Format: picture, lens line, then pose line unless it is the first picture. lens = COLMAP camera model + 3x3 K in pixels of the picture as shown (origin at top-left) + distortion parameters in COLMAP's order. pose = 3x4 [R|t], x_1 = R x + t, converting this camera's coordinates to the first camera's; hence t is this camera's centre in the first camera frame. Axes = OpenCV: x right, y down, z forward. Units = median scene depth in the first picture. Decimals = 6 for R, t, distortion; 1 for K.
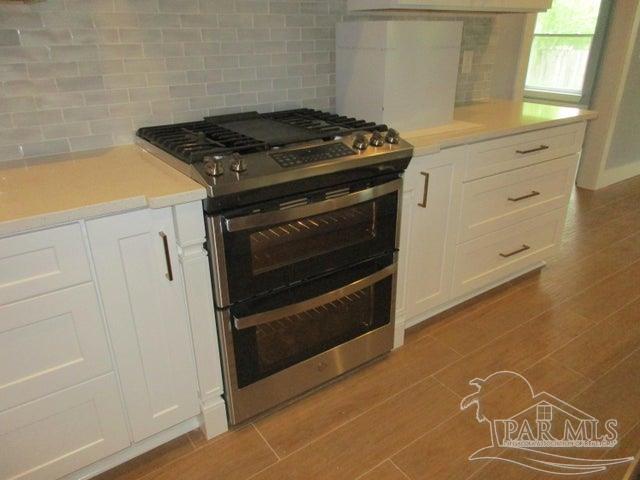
lens RADIAL K [[470.7, 0, 320.2], [0, 470.7, 239.9], [0, 0, 1]] dist [0.003479, 0.001470]
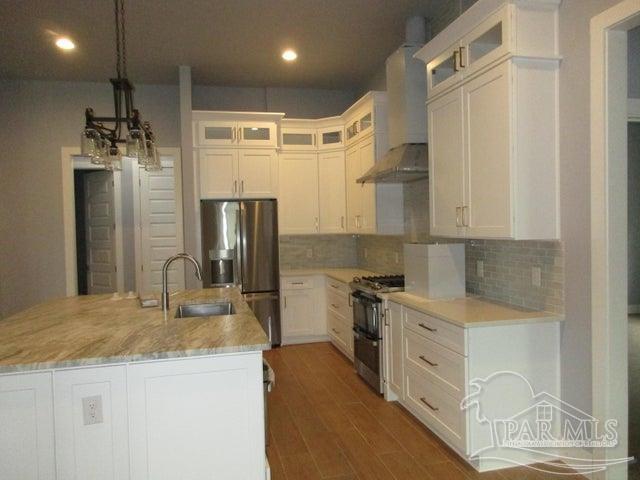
lens RADIAL K [[470.7, 0, 319.6], [0, 470.7, 240.7], [0, 0, 1]] dist [0.003479, 0.001470]
pose [[-0.365726, 0.037004, -0.929987, 1.807705], [-0.340961, 0.924418, 0.170869, -0.545680], [0.866020, 0.379581, -0.325467, 1.013940]]
